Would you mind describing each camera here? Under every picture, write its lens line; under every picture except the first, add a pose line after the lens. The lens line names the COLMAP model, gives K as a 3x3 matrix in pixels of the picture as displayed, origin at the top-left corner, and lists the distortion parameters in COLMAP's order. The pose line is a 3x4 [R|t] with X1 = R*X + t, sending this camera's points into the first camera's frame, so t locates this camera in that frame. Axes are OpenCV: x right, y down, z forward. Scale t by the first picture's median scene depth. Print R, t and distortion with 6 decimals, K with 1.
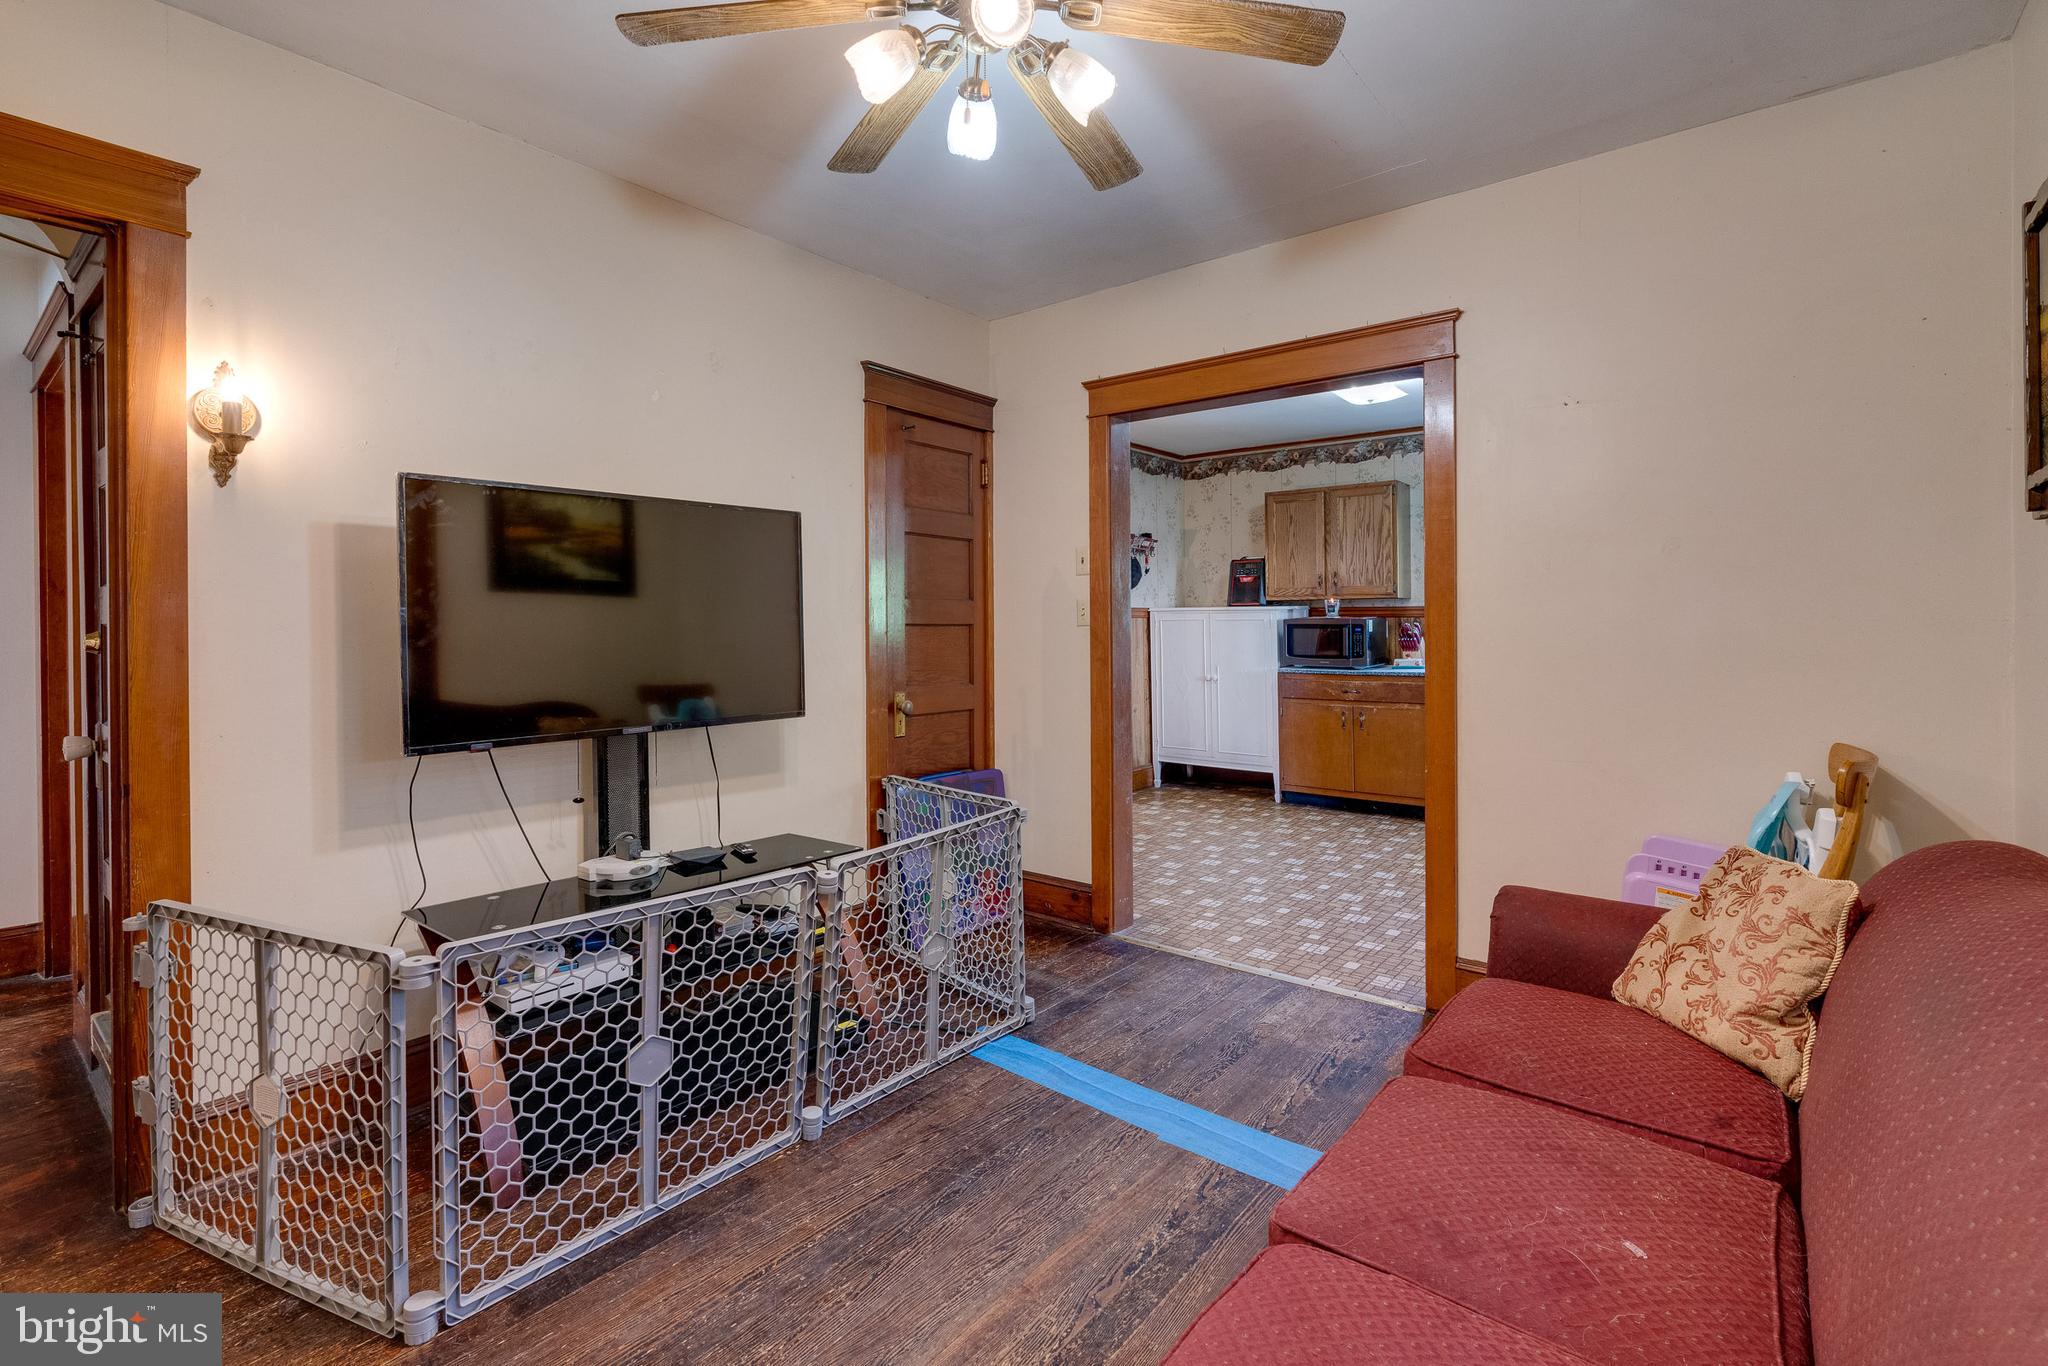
lens RADIAL K [[938.3, 0, 1026.1], [0, 938.3, 633.7], [0, 0, 1]] dist [-0.019408, 0.006479]
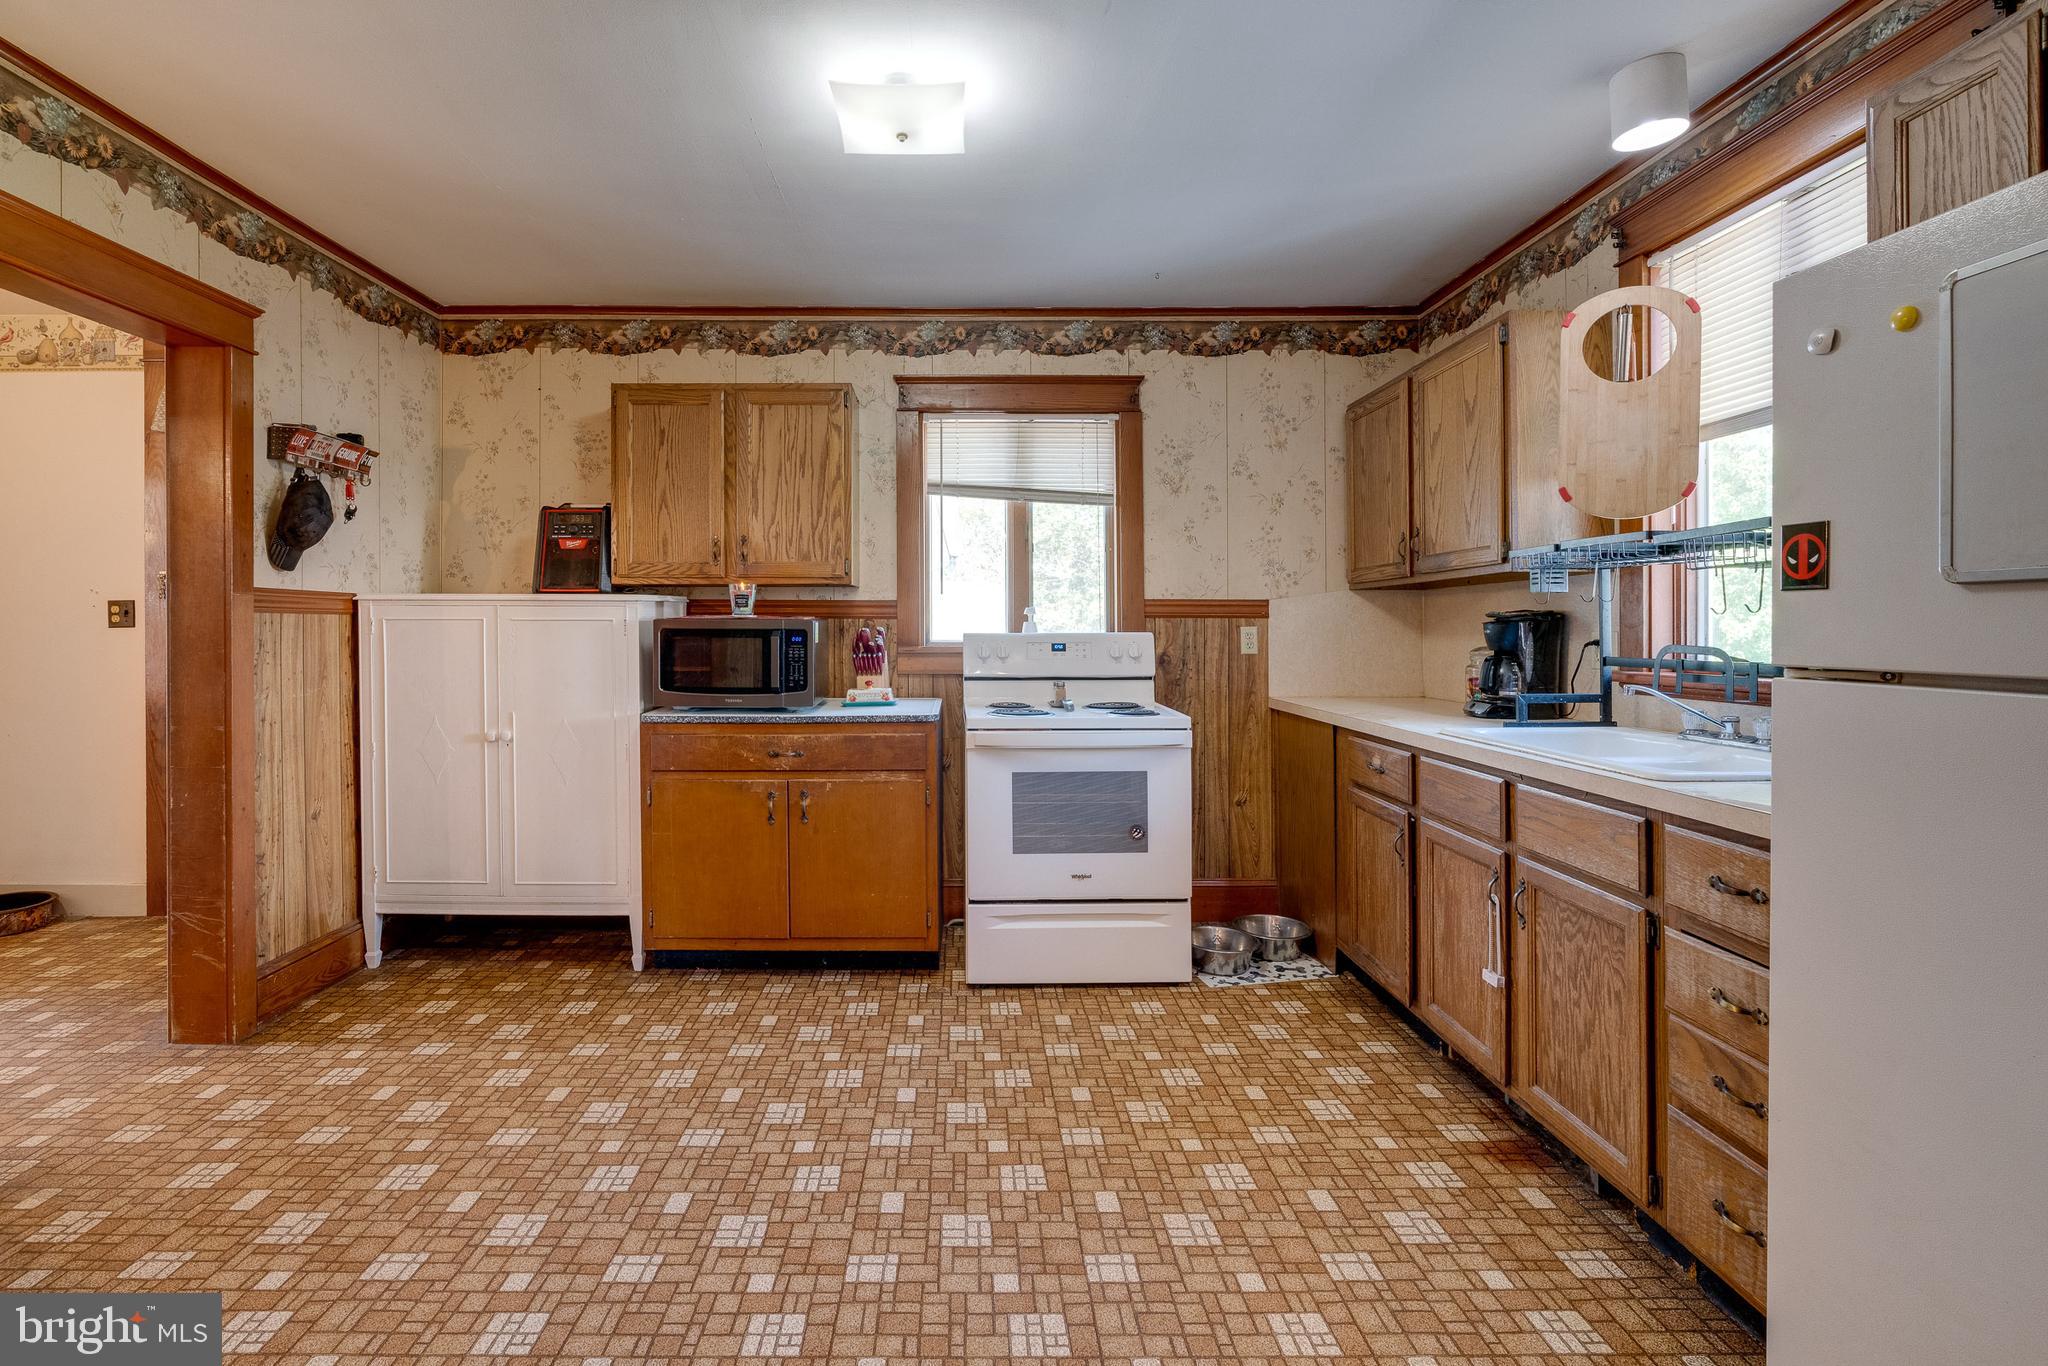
lens RADIAL K [[938.3, 0, 982.0], [0, 938.3, 621.6], [0, 0, 1]] dist [-0.019408, 0.006479]
pose [[0.775897, 0.008688, 0.630800, 0.085290], [0.000827, 0.999890, -0.014789, -0.006176], [-0.630859, 0.011997, 0.775805, 0.463402]]
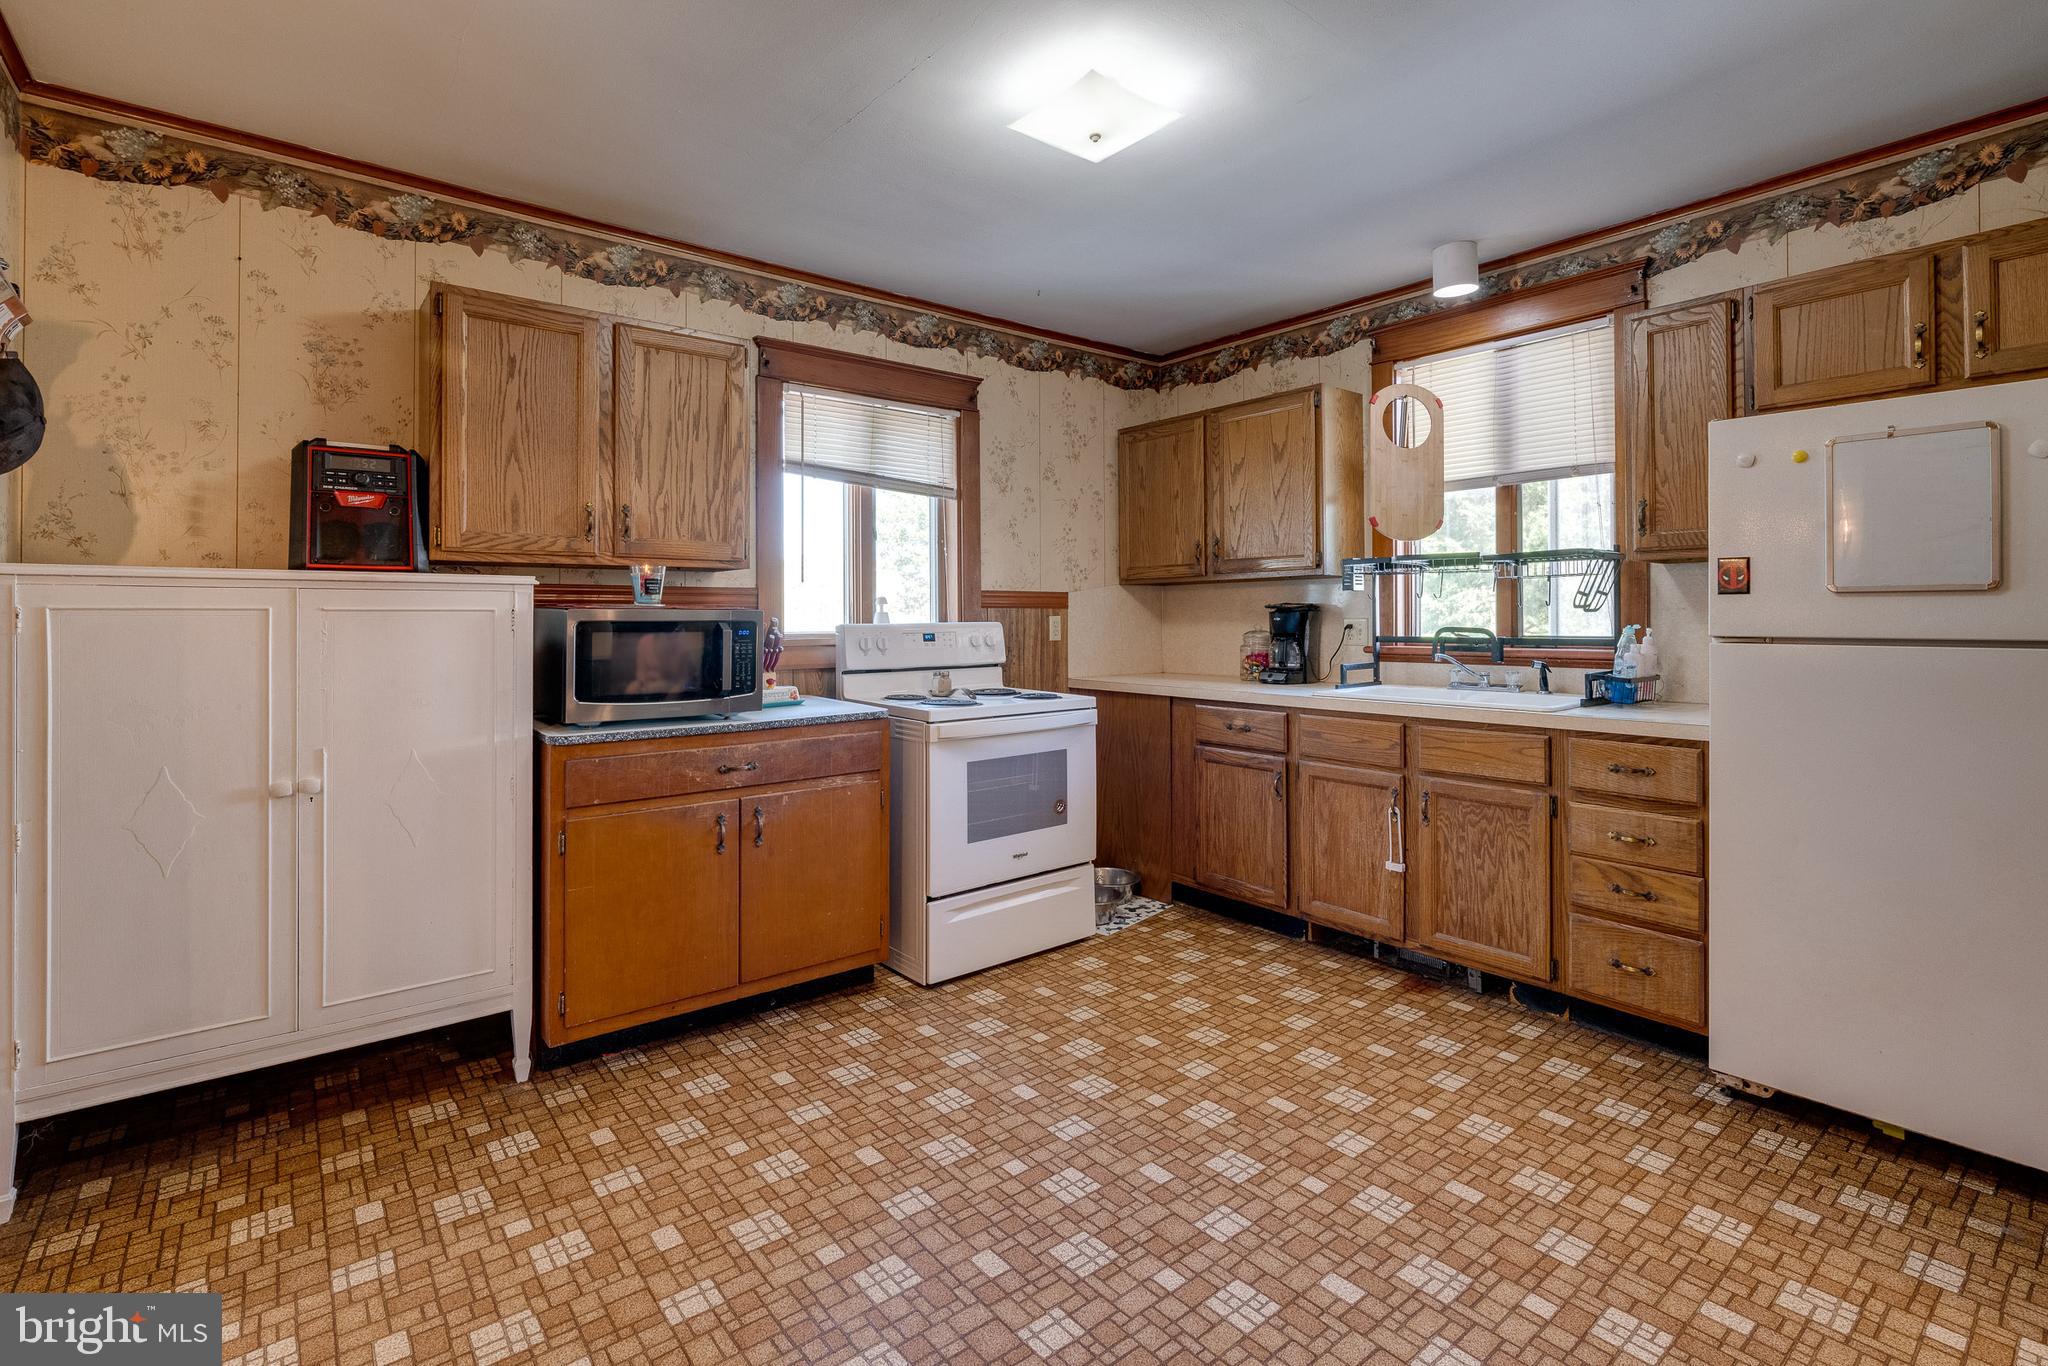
lens RADIAL K [[938.3, 0, 1025.9], [0, 938.3, 608.8], [0, 0, 1]] dist [-0.019408, 0.006479]
pose [[0.213762, 0.011369, 0.976820, -0.066656], [0.009996, 0.999854, -0.013824, -0.007922], [-0.976835, 0.012720, 0.213617, 0.697535]]
